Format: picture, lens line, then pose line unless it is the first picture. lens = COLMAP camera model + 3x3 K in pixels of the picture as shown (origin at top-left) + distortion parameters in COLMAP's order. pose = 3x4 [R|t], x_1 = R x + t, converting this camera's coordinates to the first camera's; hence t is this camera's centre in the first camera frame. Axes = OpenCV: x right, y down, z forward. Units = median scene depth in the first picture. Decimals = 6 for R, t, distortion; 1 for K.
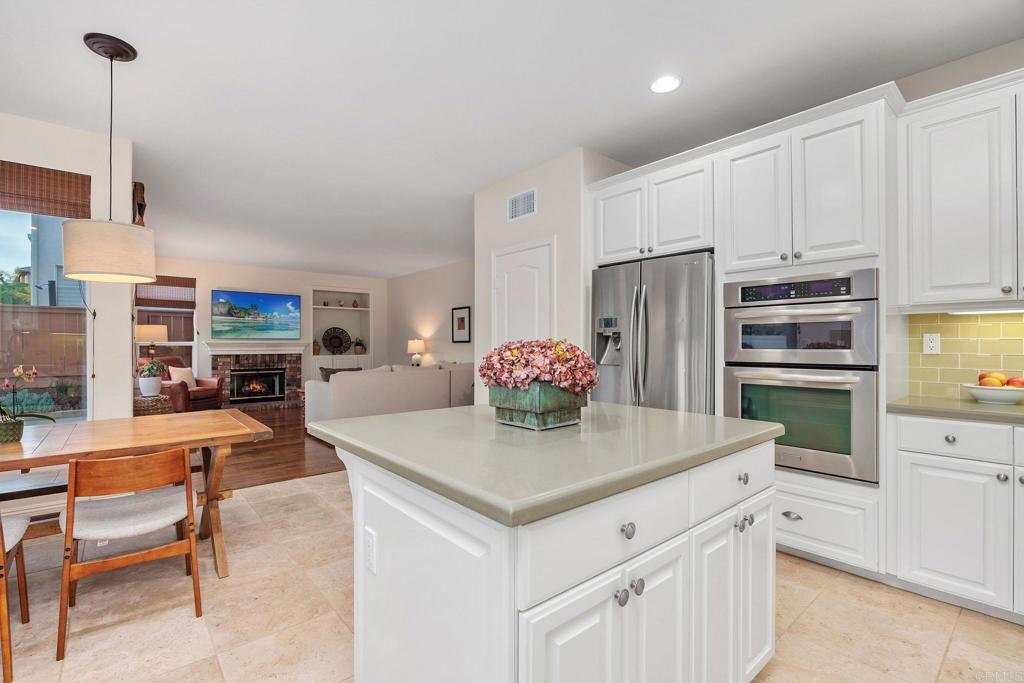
lens RADIAL K [[463.2, 0, 516.0], [0, 463.2, 343.4], [0, 0, 1]] dist [-0.011449, -0.000377]
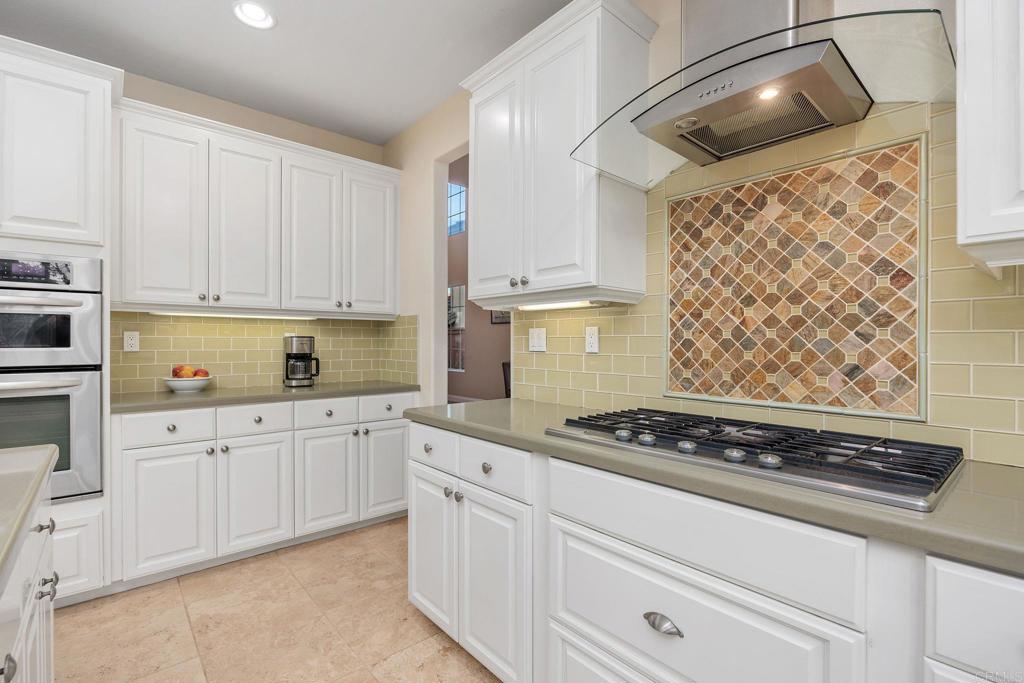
lens RADIAL K [[463.2, 0, 516.0], [0, 463.2, 343.4], [0, 0, 1]] dist [-0.011449, -0.000377]
pose [[-0.013532, -0.001460, 0.999907, -0.151324], [-0.003857, 0.999992, 0.001408, 0.000855], [-0.999901, -0.003838, -0.013538, 0.177352]]
